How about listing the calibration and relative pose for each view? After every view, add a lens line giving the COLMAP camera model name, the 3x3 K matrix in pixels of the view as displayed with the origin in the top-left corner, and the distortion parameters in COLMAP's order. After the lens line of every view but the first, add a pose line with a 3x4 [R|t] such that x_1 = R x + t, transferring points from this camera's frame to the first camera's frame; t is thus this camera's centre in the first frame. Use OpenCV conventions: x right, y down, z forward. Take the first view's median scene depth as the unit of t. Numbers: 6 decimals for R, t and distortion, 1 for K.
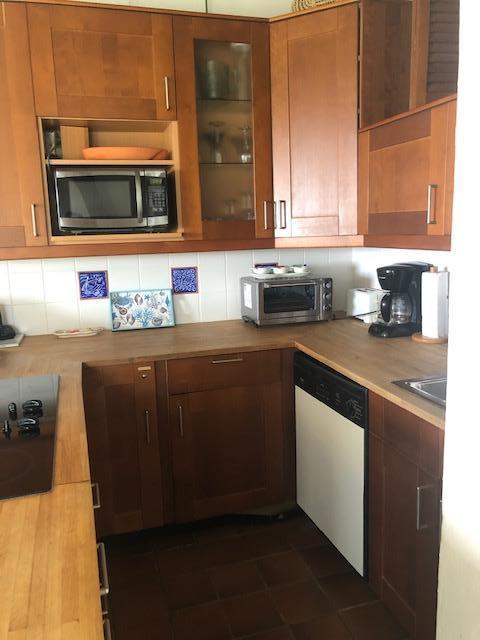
lens RADIAL K [[529.2, 0, 240.0], [0, 529.2, 320.0], [0, 0, 1]] dist [0.012240, -0.000720]
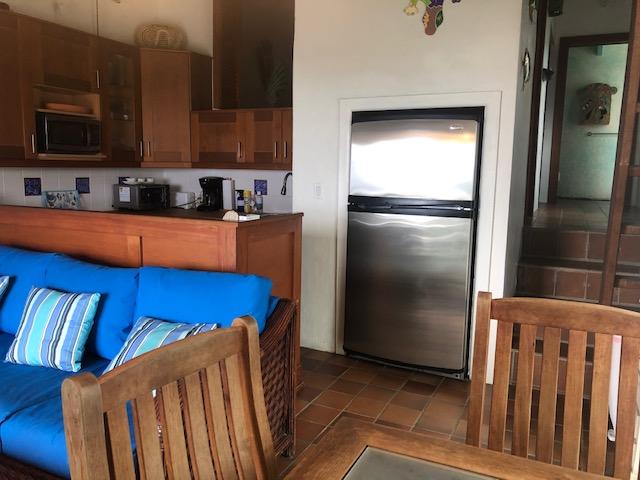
lens RADIAL K [[529.2, 0, 320.0], [0, 529.2, 240.0], [0, 0, 1]] dist [0.012240, -0.000720]
pose [[0.687342, -0.061263, 0.723746, -0.832621], [0.087496, 0.996164, 0.001228, 0.160475], [-0.721044, 0.062481, 0.690066, -0.662283]]
